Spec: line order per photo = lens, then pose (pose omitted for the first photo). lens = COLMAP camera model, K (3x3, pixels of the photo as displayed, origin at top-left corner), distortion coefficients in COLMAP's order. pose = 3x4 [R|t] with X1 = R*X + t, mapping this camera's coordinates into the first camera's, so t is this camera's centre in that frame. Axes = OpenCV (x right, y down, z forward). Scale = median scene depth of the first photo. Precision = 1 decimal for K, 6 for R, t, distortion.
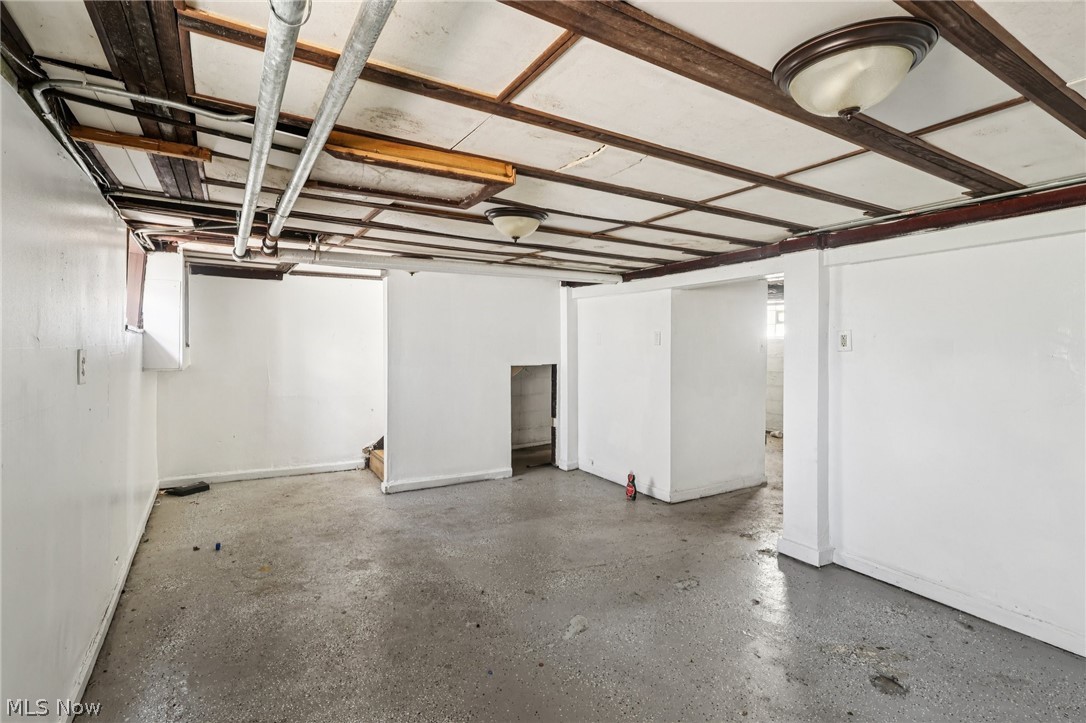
lens RADIAL K [[510.1, 0, 543.5], [0, 510.1, 349.7], [0, 0, 1]] dist [0.002606, 0.000167]
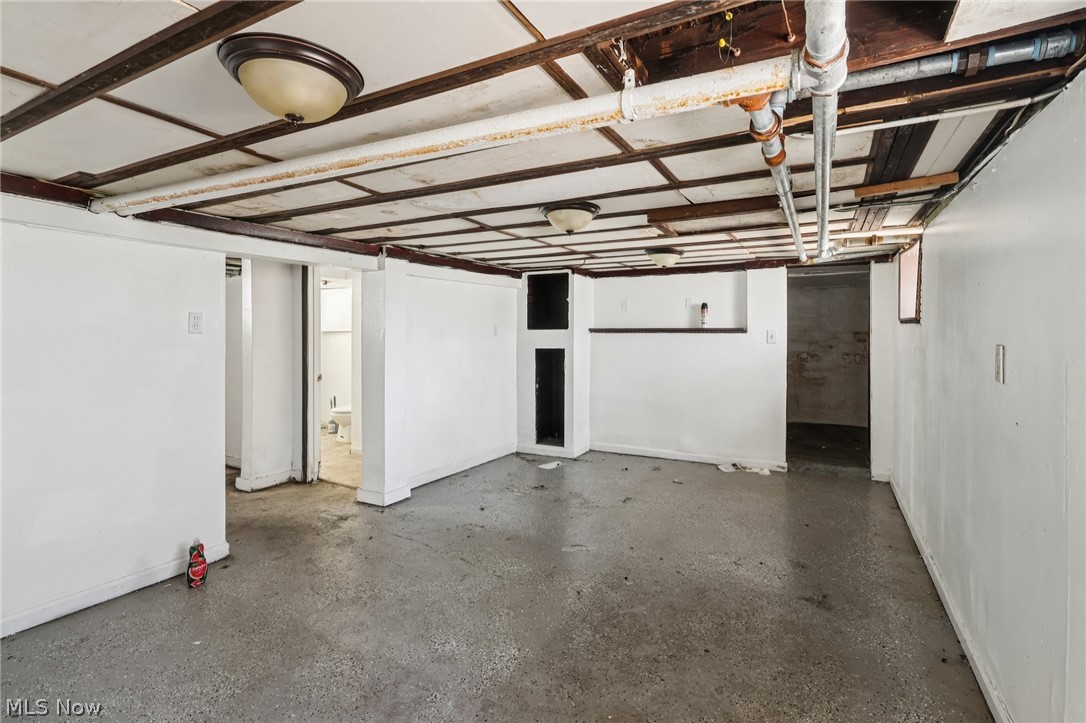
lens RADIAL K [[513.5, 0, 545.0], [0, 513.5, 345.7], [0, 0, 1]] dist [0.001555, 0.000246]
pose [[-0.494840, -0.027580, 0.868546, -0.874256], [0.002115, 0.999455, 0.032943, -0.019985], [-0.868982, 0.018138, -0.494512, 1.460340]]
